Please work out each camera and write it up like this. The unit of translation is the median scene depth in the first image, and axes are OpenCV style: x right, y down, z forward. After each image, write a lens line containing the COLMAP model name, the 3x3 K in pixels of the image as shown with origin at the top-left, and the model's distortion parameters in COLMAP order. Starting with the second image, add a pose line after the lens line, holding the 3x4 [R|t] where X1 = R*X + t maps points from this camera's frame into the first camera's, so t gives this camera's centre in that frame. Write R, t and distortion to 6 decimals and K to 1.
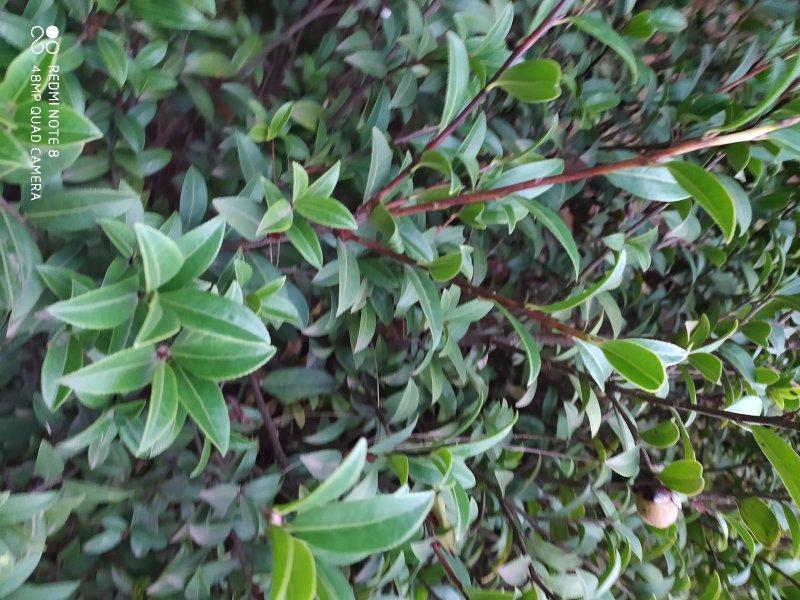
lens RADIAL K [[560.6, 0, 400.0], [0, 560.6, 300.0], [0, 0, 1]] dist [-0.002308, 0.000014]
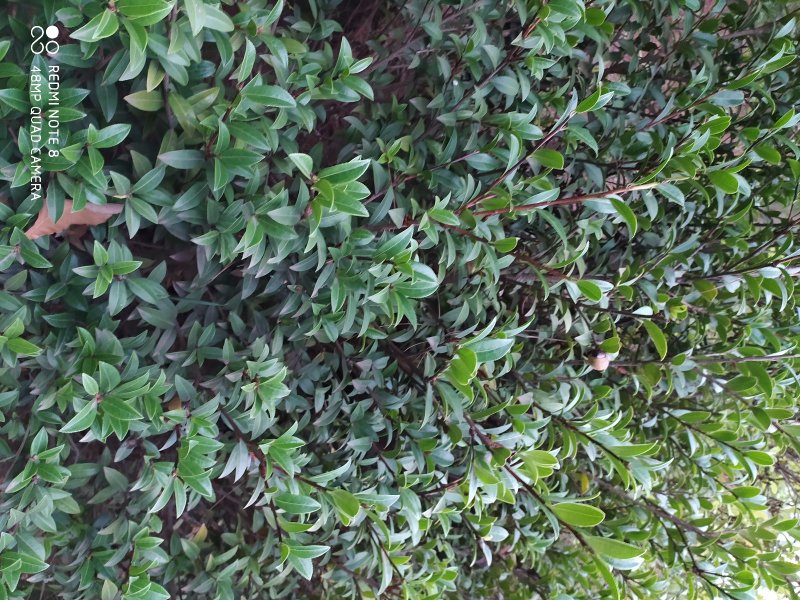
lens RADIAL K [[560.6, 0, 400.0], [0, 560.6, 300.0], [0, 0, 1]] dist [-0.002308, 0.000014]
pose [[0.997930, -0.003929, 0.064189, -0.312285], [-0.003758, 0.992863, 0.119205, -0.072712], [-0.064200, -0.119199, 0.990793, -0.754058]]
